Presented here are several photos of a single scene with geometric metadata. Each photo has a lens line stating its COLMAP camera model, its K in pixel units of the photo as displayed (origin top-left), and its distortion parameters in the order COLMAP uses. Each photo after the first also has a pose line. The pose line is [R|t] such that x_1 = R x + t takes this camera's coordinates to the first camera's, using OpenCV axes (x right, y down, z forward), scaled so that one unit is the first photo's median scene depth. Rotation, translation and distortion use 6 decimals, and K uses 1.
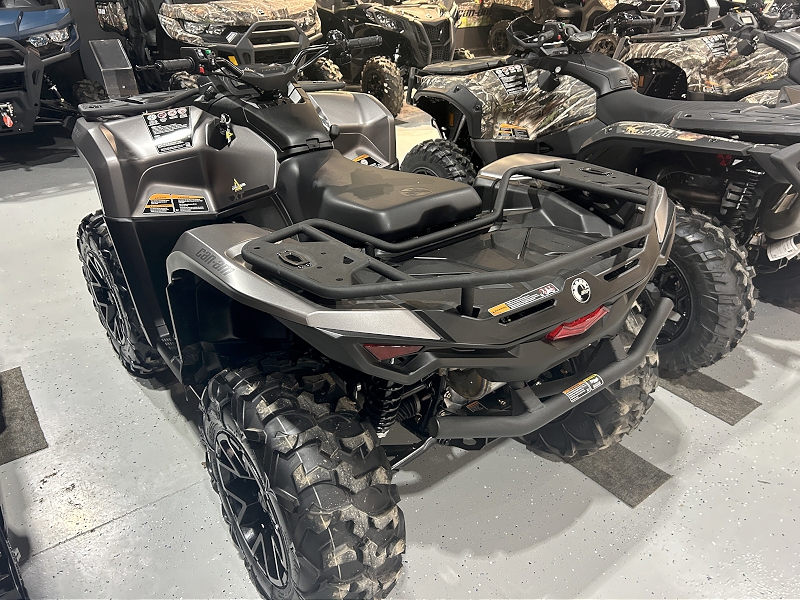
lens RADIAL K [[603.4, 0, 398.1], [0, 603.4, 297.0], [0, 0, 1]] dist [0.055760, -0.067319]
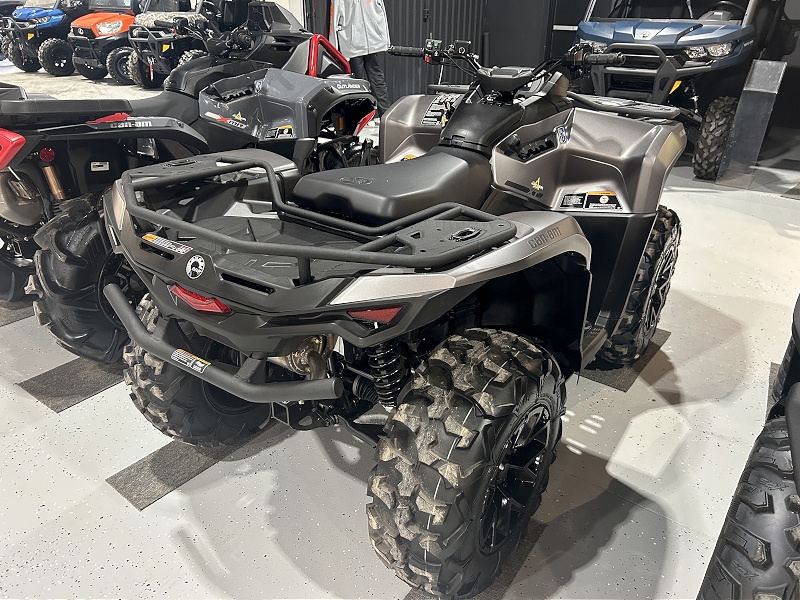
lens RADIAL K [[603.4, 0, 398.1], [0, 603.4, 297.0], [0, 0, 1]] dist [0.055760, -0.067319]
pose [[0.306866, 0.436286, -0.845865, 0.541815], [-0.462390, 0.845151, 0.268170, -0.168486], [0.831883, 0.308827, 0.461082, 0.336558]]
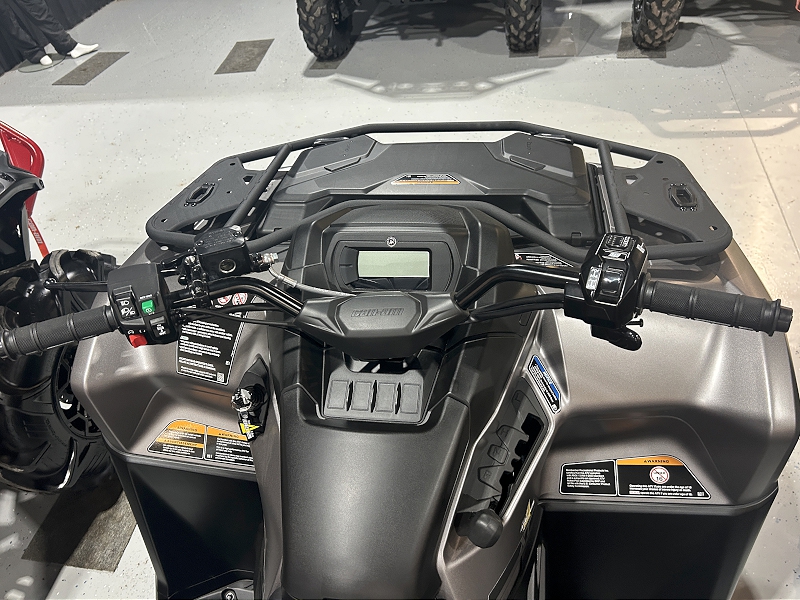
lens RADIAL K [[603.4, 0, 398.1], [0, 603.4, 297.0], [0, 0, 1]] dist [0.055760, -0.067319]
pose [[0.694709, 0.440414, -0.568696, 0.000120], [-0.247717, 0.888759, 0.385672, -0.364405], [0.675289, -0.127054, 0.726527, 0.515800]]
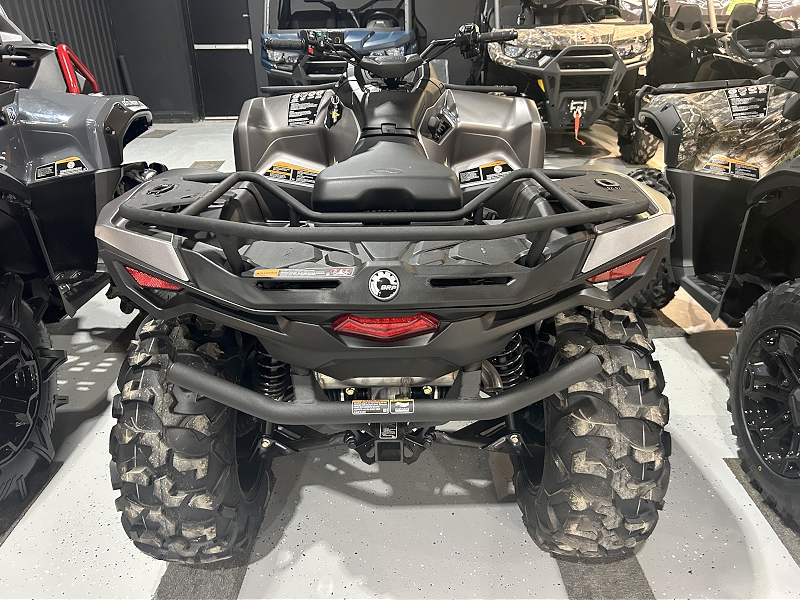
lens RADIAL K [[608.6, 0, 395.2], [0, 608.6, 304.3], [0, 0, 1]] dist [0.022161, -0.009653]
pose [[0.804620, 0.249577, -0.538793, 0.314485], [-0.277068, 0.960347, 0.031079, -0.006132], [0.525185, 0.124276, 0.841865, 0.127733]]
